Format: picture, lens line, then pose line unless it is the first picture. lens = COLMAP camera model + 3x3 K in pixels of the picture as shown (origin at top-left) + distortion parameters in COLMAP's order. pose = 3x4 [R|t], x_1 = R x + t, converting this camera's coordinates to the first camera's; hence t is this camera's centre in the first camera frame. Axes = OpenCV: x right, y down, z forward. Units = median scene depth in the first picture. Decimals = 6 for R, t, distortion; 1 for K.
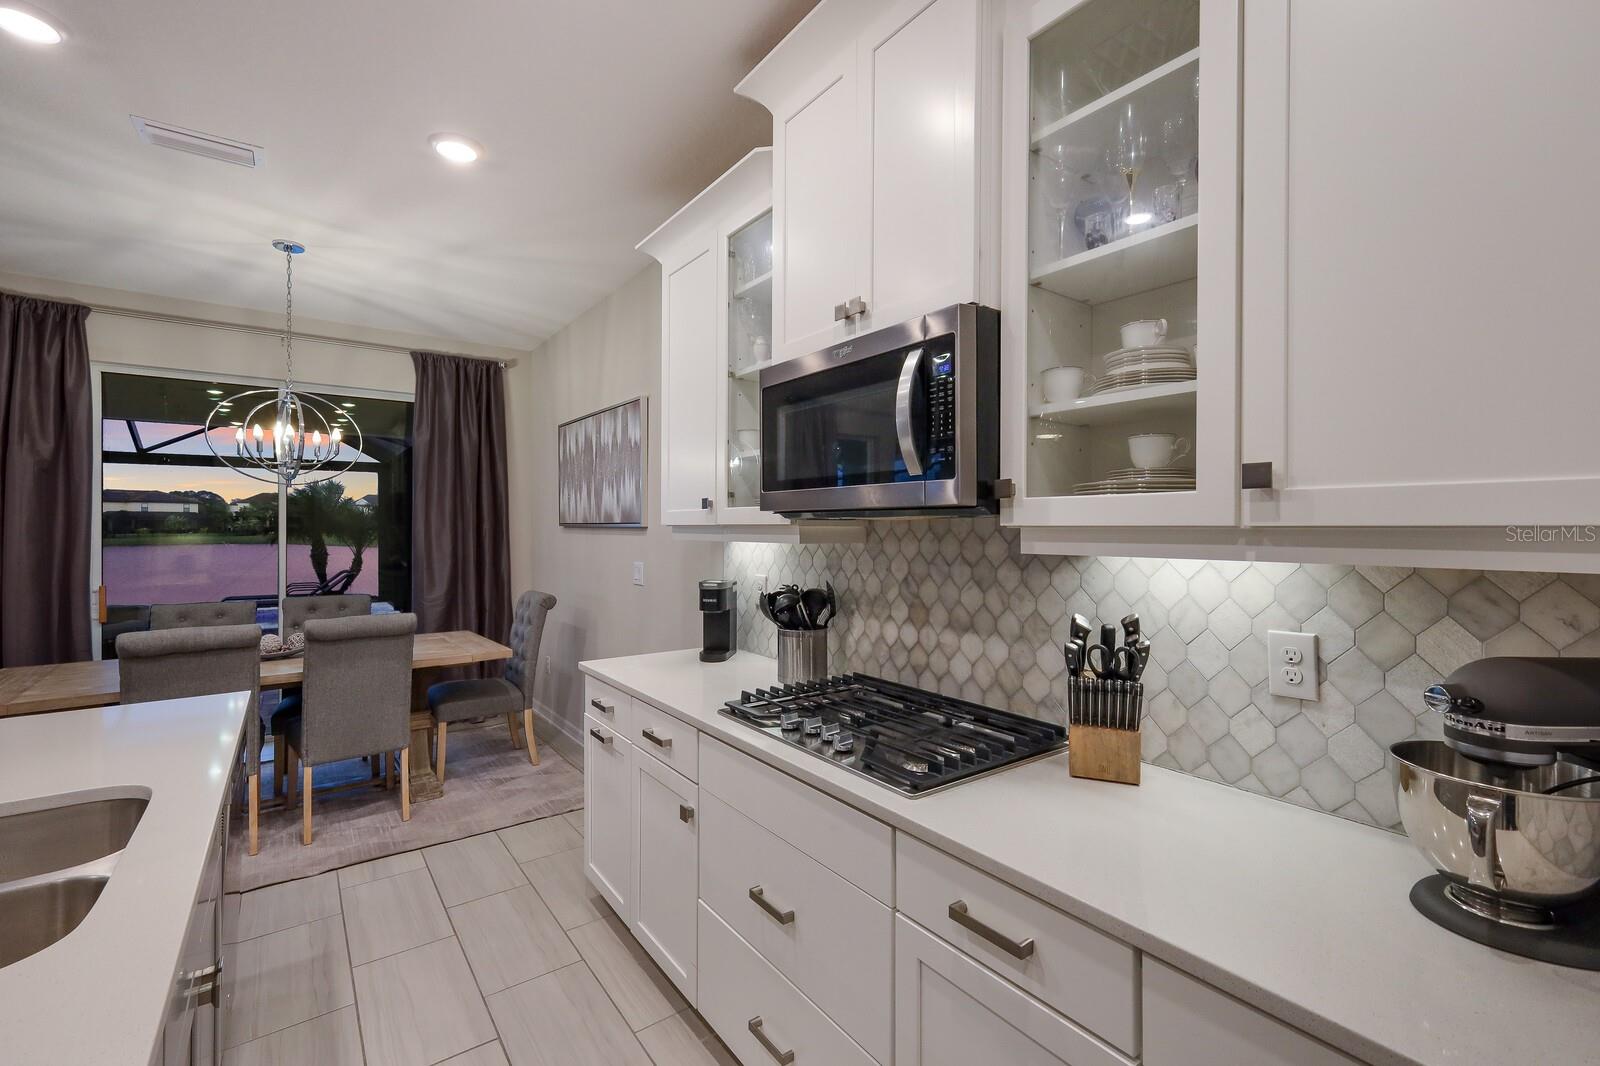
lens RADIAL K [[692.3, 0, 804.4], [0, 692.3, 531.1], [0, 0, 1]] dist [0.001108, 0.000263]
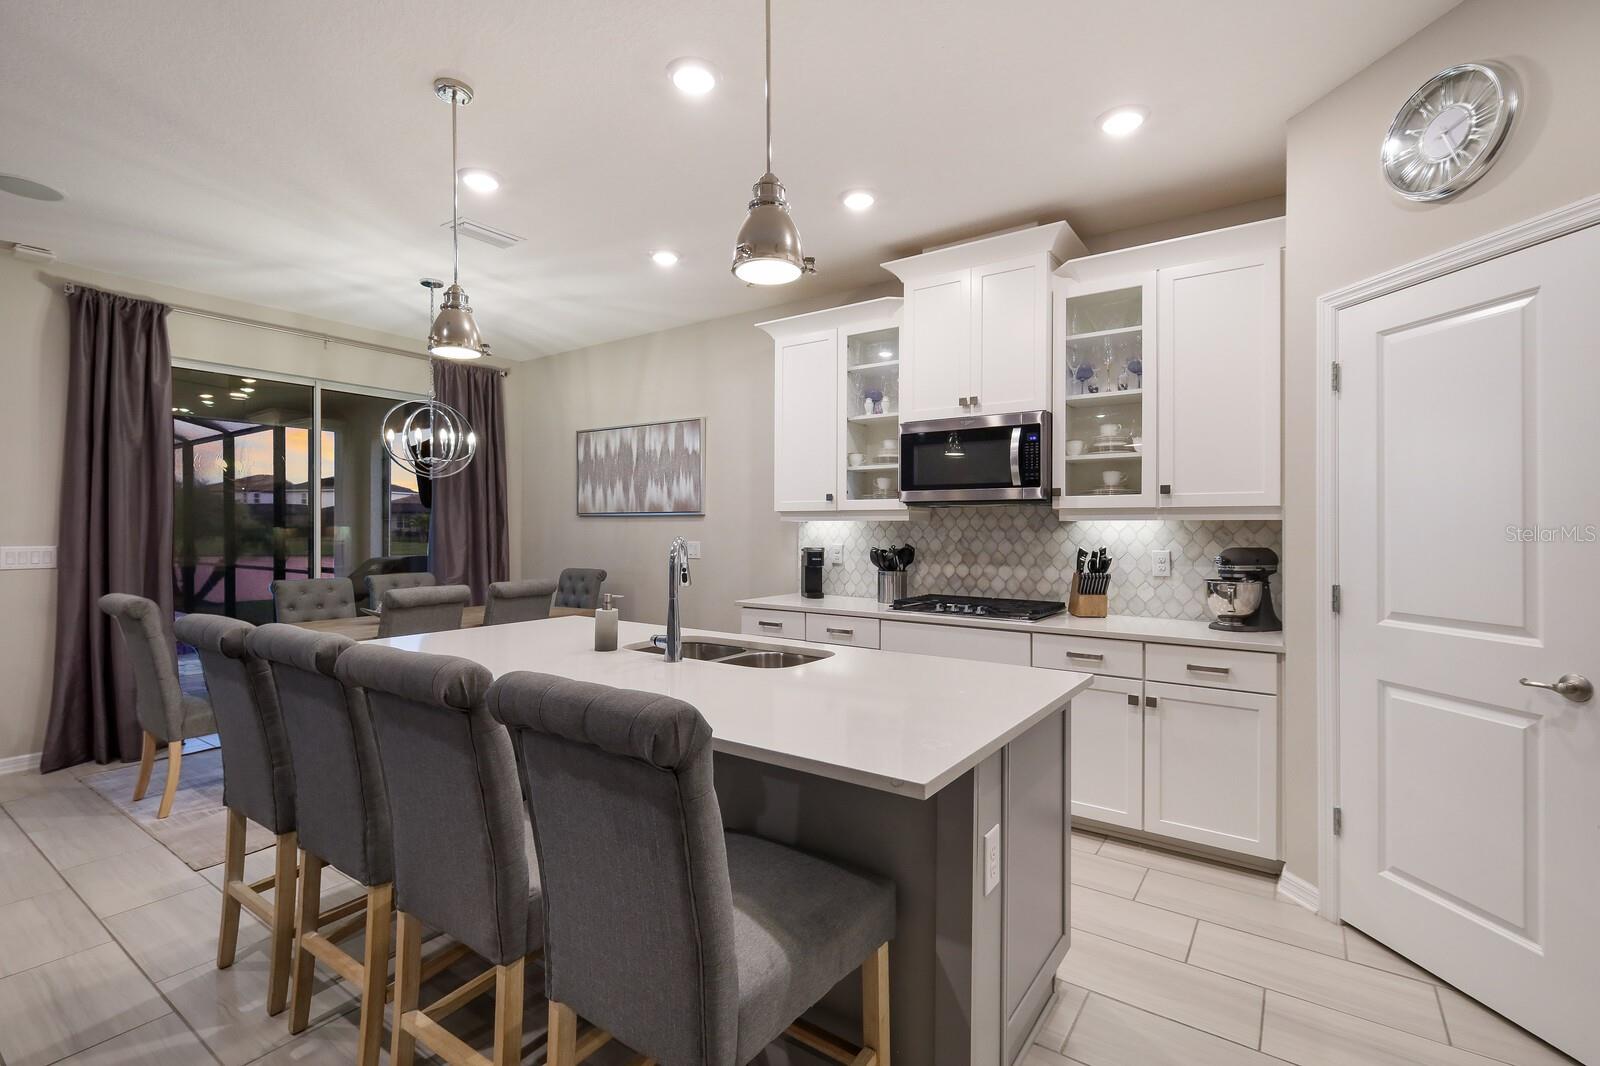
lens RADIAL K [[727.6, 0, 801.5], [0, 727.6, 526.3], [0, 0, 1]] dist [0.002221, 0.000125]
pose [[0.949854, 0.003039, 0.312679, -0.512415], [-0.000308, 0.999961, -0.008783, 0.029704], [-0.312693, 0.008246, 0.949818, -0.416750]]
